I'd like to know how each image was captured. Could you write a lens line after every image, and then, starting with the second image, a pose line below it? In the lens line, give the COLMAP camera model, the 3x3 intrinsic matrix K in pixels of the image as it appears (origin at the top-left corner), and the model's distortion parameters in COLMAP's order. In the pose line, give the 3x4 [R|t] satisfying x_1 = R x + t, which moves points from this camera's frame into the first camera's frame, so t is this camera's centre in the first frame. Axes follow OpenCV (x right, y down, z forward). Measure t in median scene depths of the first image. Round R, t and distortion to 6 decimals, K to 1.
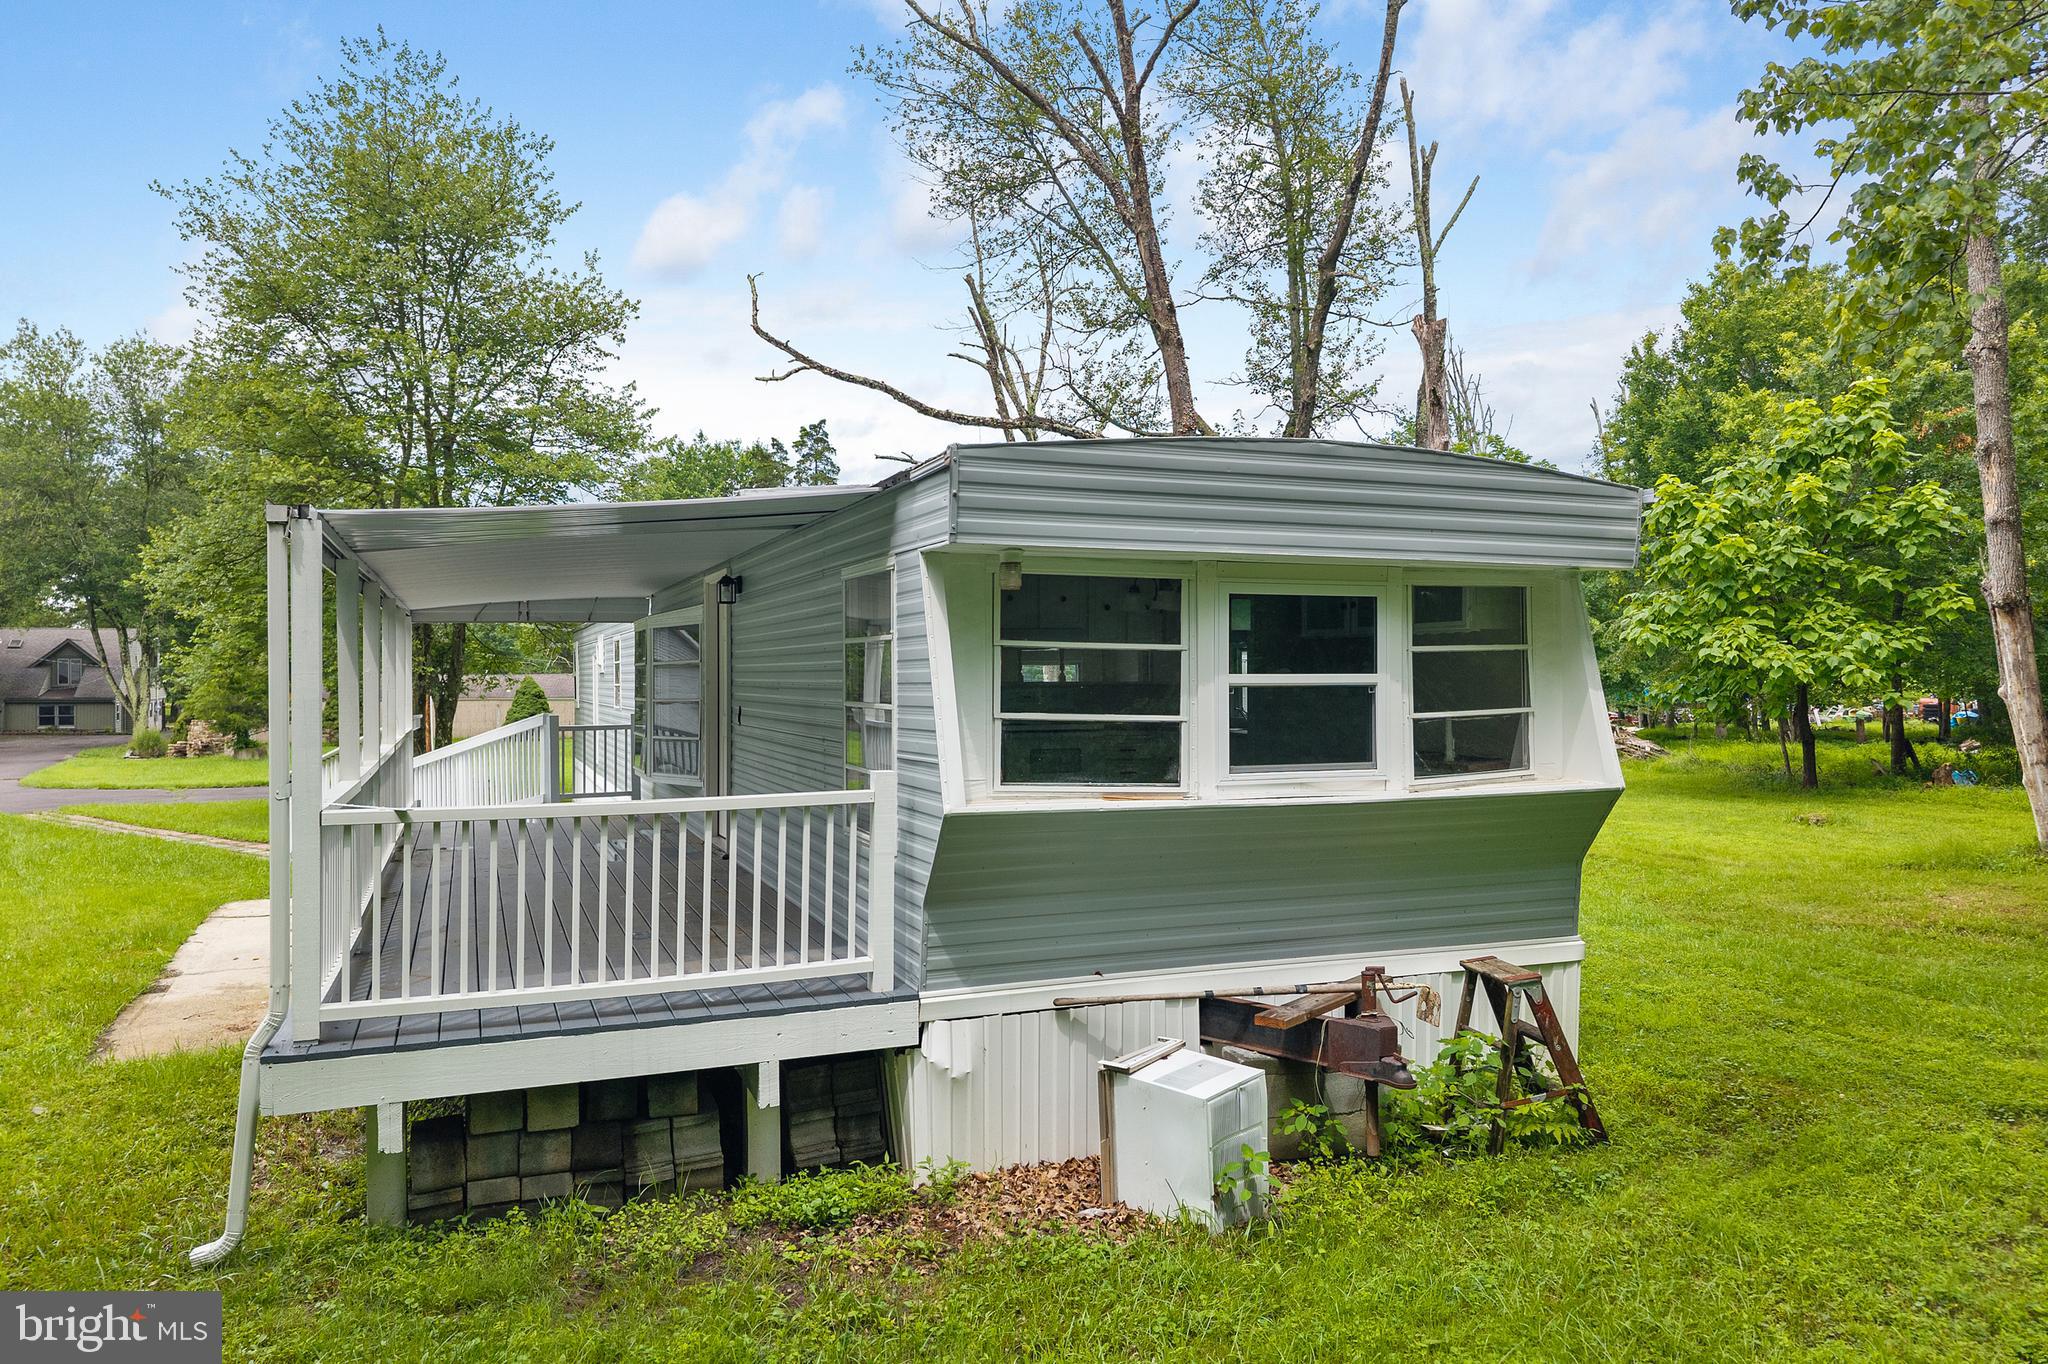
lens RADIAL K [[1369.5, 0, 1032.1], [0, 1369.5, 674.2], [0, 0, 1]] dist [0.040895, -0.043564]
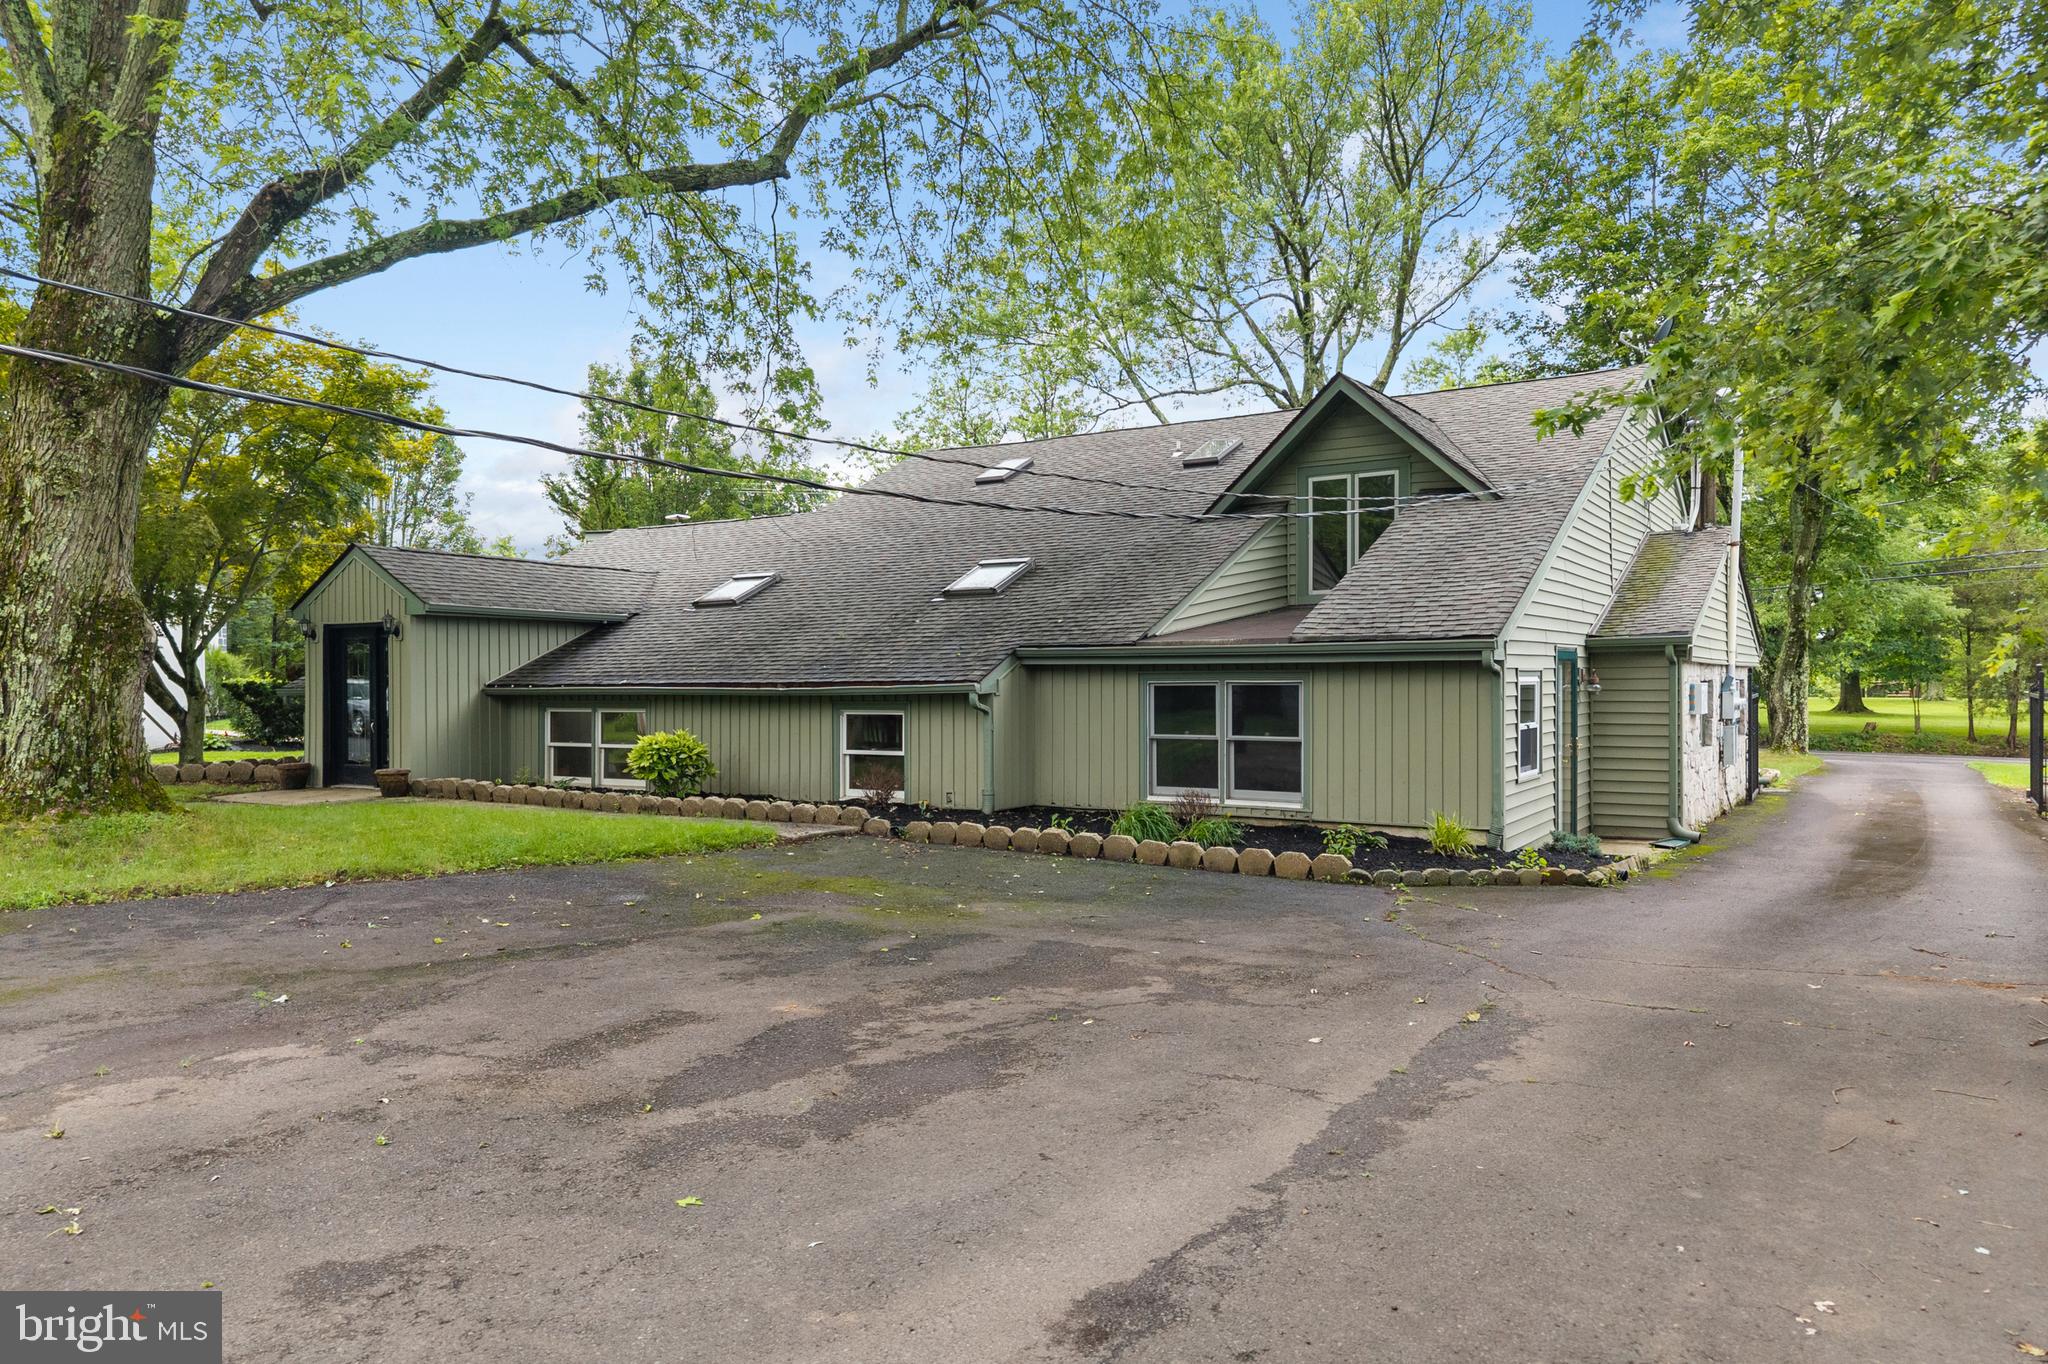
lens RADIAL K [[1369.5, 0, 1032.1], [0, 1369.5, 674.2], [0, 0, 1]] dist [0.040895, -0.043564]
pose [[0.530428, -0.005652, -0.847711, -0.561995], [0.006925, 0.999973, -0.002334, 0.021643], [0.847702, -0.004632, 0.530452, 0.877587]]
